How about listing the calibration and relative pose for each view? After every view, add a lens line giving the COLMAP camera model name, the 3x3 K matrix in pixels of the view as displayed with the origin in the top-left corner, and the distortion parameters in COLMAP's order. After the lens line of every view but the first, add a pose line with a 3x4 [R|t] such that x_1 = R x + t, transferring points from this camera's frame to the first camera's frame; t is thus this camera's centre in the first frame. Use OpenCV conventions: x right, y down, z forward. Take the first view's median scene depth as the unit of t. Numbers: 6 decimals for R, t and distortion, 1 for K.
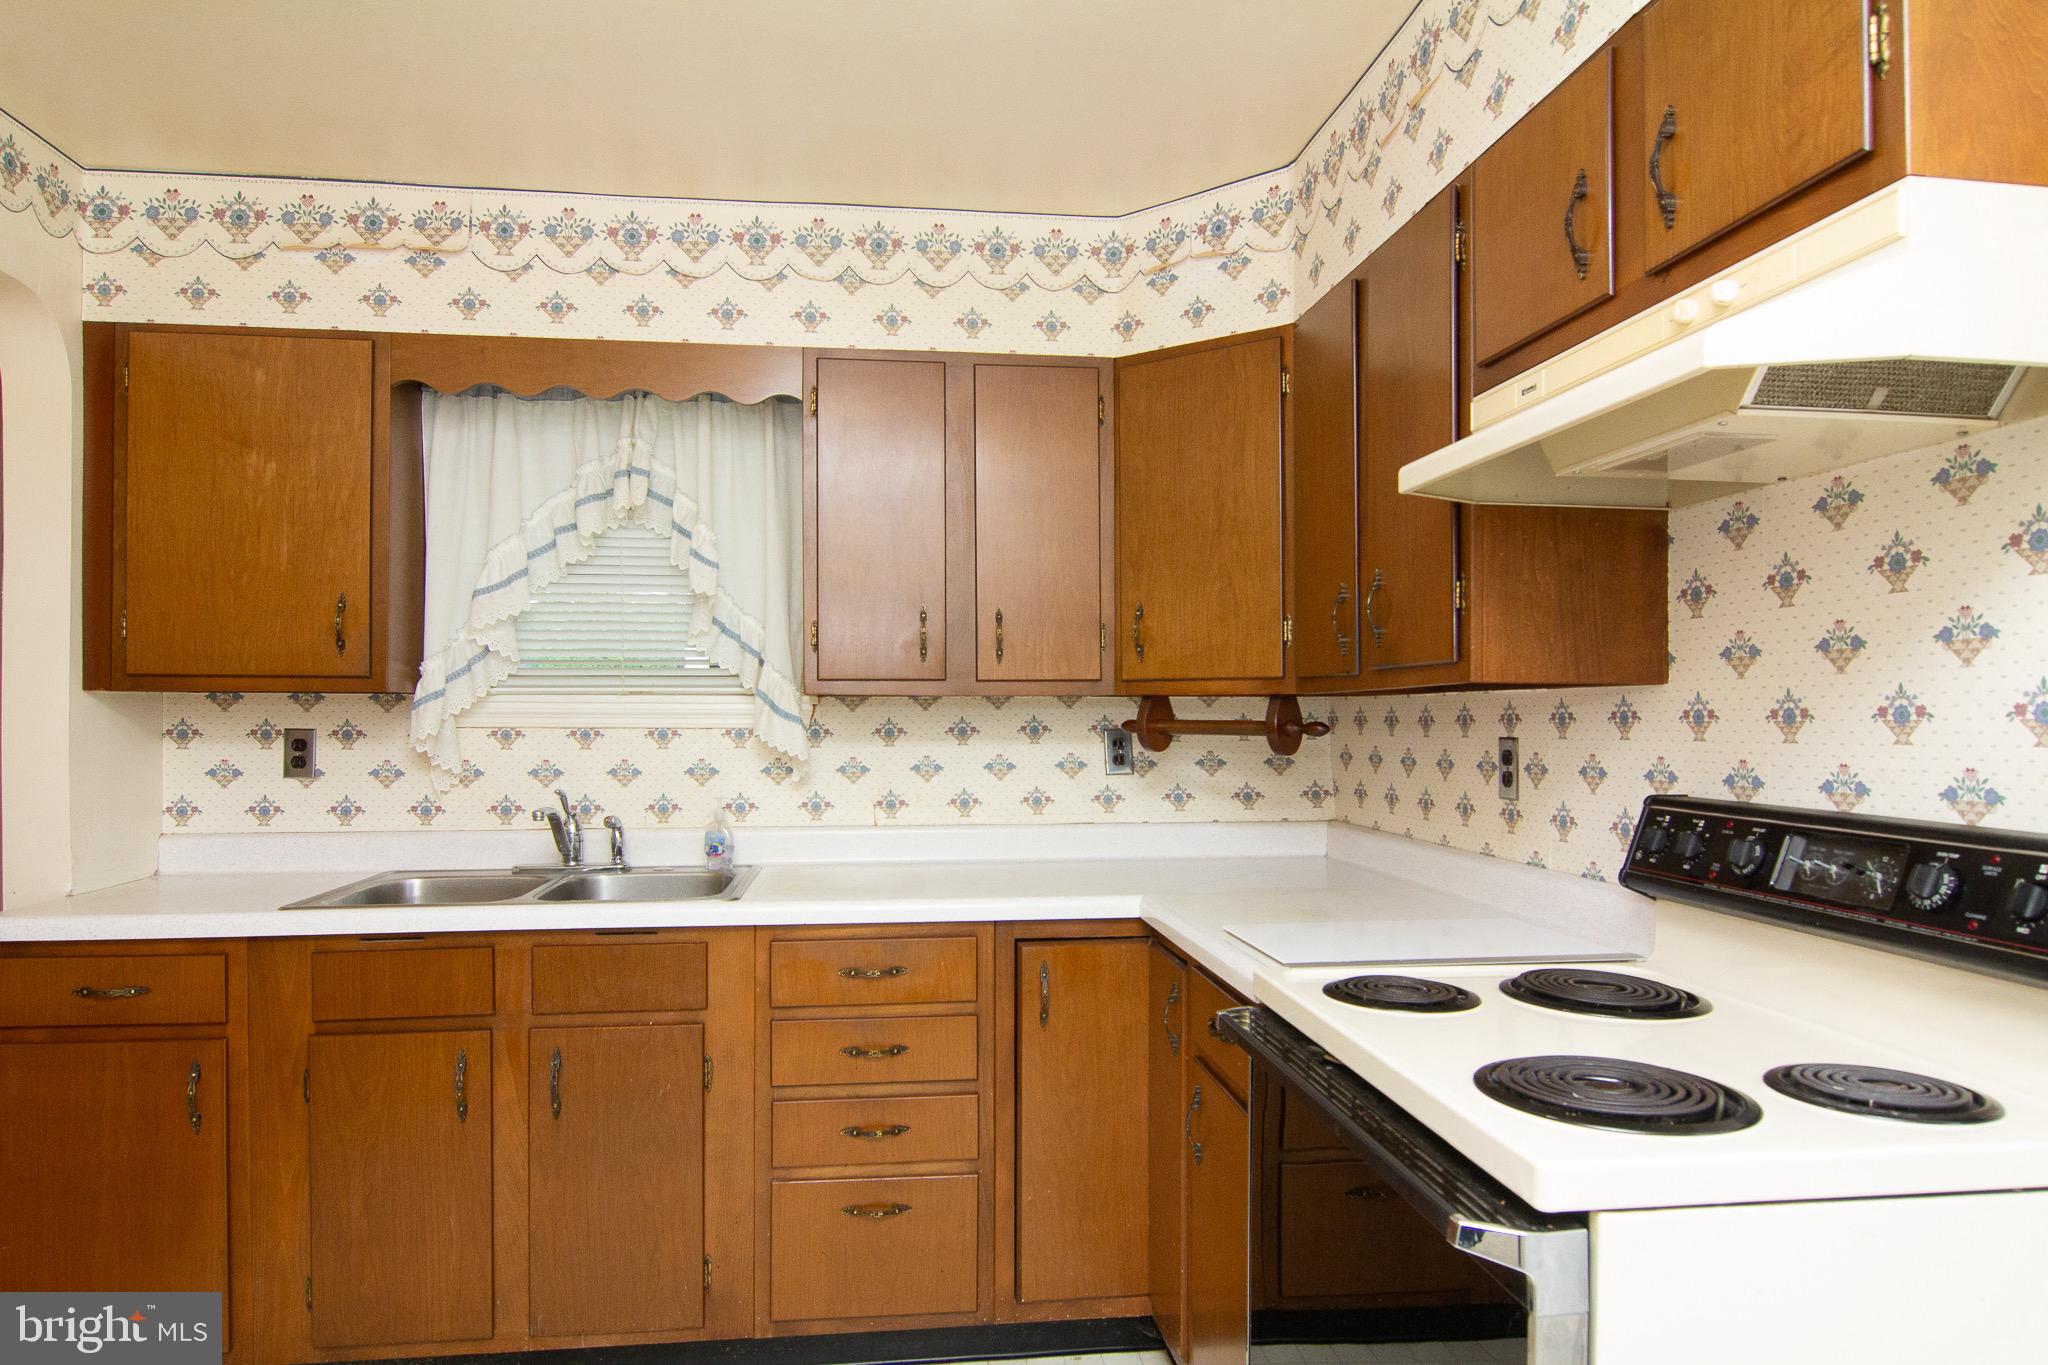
lens RADIAL K [[1285.7, 0, 1018.5], [0, 1285.7, 694.7], [0, 0, 1]] dist [-0.021406, -0.000869]
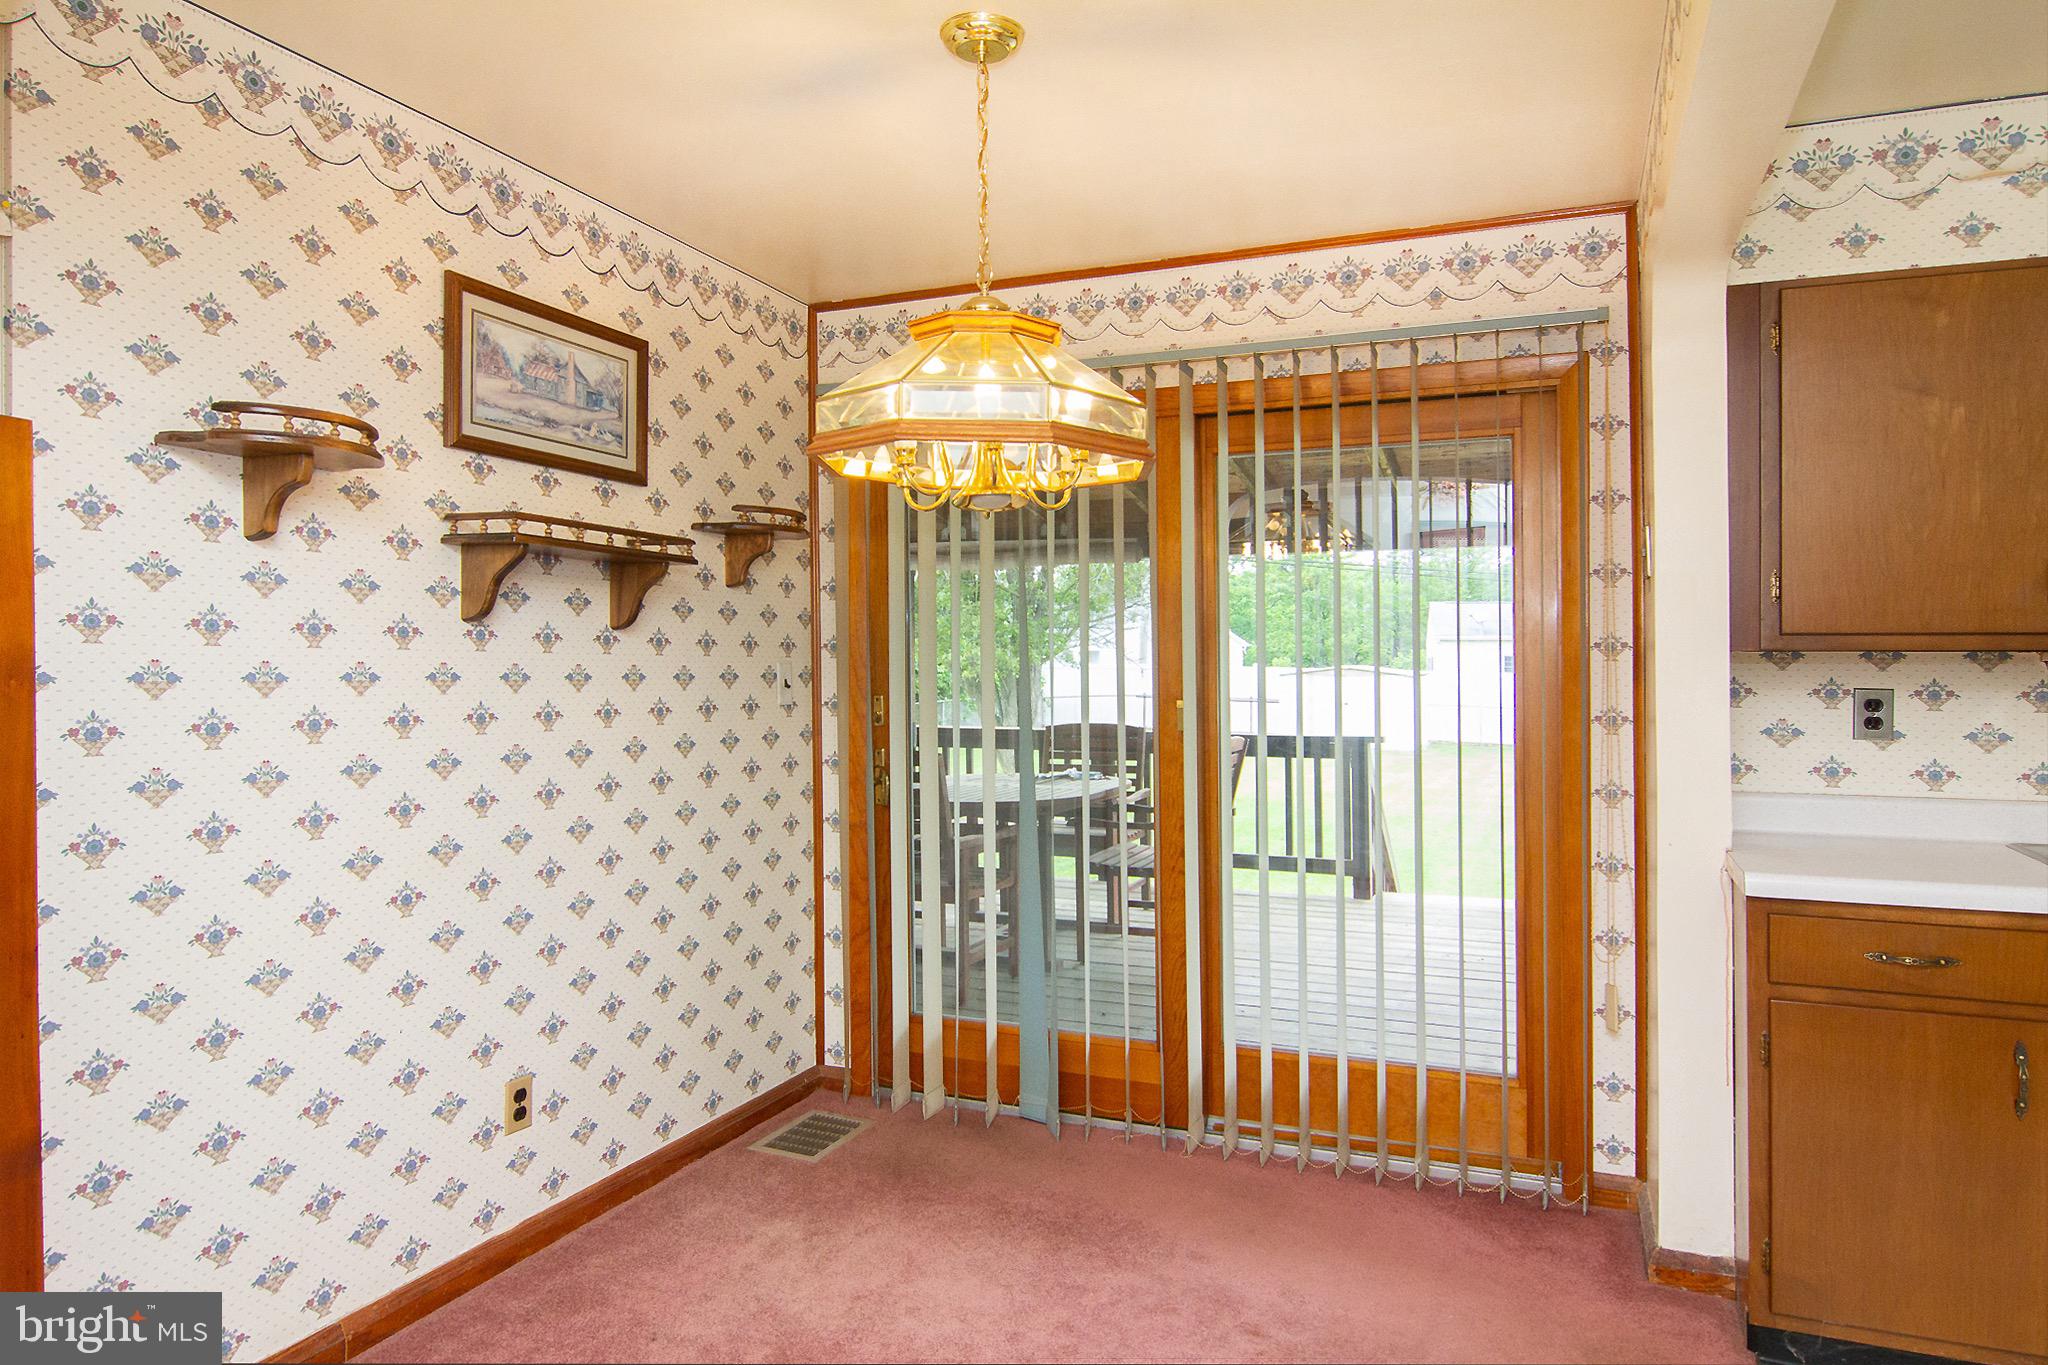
lens RADIAL K [[1191.9, 0, 1030.7], [0, 1191.9, 663.8], [0, 0, 1]] dist [-0.002045, -0.002676]
pose [[0.871878, 0.006701, -0.489677, -0.743996], [-0.001228, 0.999933, 0.011496, -0.001845], [0.489721, -0.009422, 0.871828, -0.106216]]
